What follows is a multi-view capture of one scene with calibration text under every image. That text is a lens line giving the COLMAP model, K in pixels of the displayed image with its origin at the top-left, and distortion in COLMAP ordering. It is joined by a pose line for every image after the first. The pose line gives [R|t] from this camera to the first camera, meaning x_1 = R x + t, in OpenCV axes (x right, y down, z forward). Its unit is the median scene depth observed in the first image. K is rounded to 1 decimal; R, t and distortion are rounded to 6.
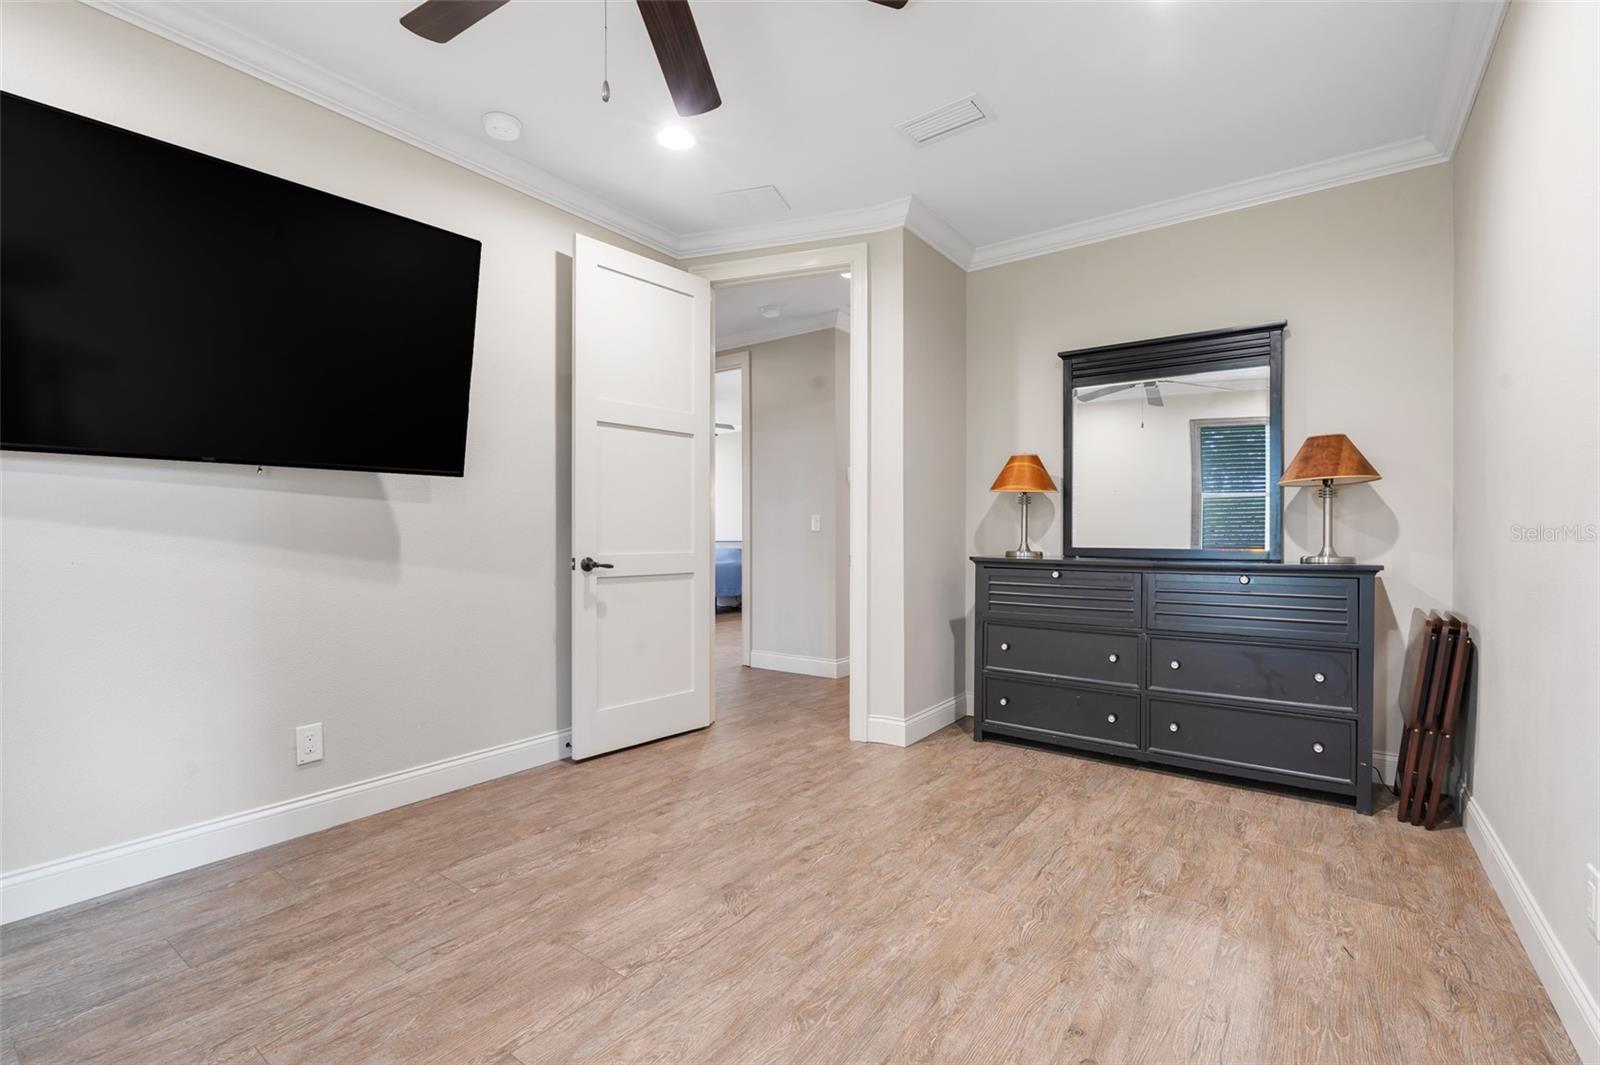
lens RADIAL K [[713.4, 0, 806.4], [0, 713.4, 533.1], [0, 0, 1]] dist [-0.001713, 0.000905]
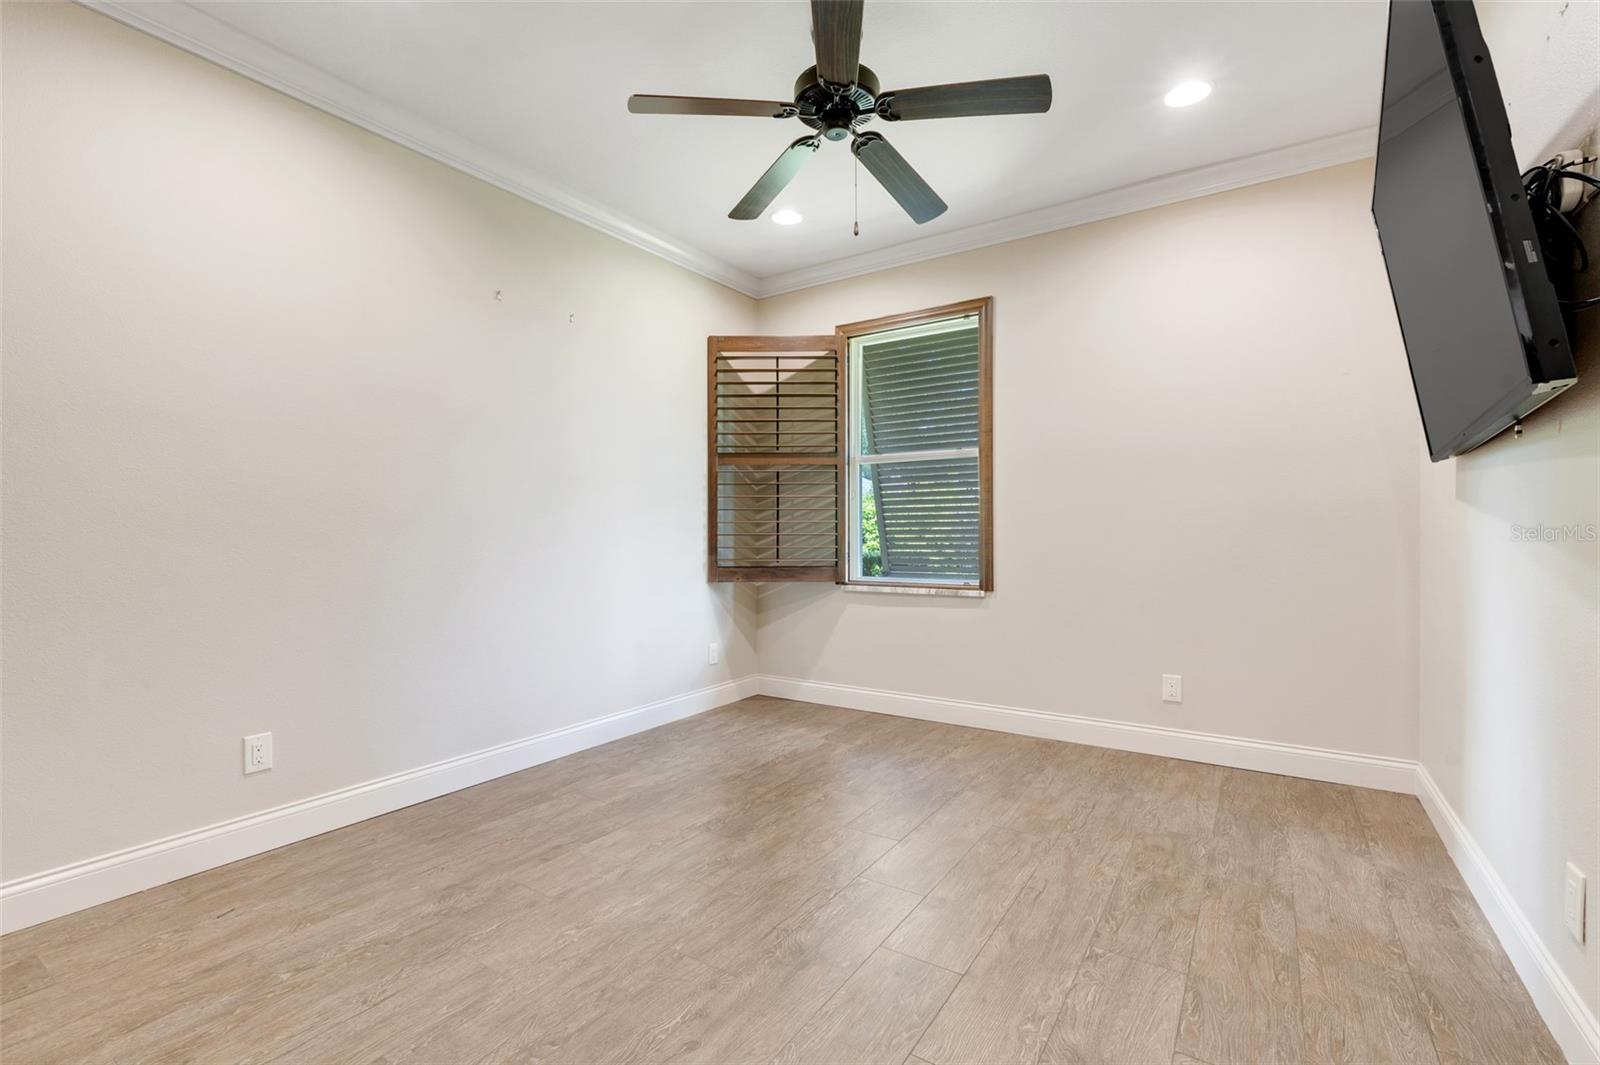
lens RADIAL K [[713.4, 0, 800.3], [0, 713.4, 535.2], [0, 0, 1]] dist [-0.001713, 0.000905]
pose [[-0.999125, 0.004734, -0.041556, -0.082050], [0.004829, 0.999986, -0.002178, 0.005586], [0.041545, -0.002377, -0.999134, 1.954901]]
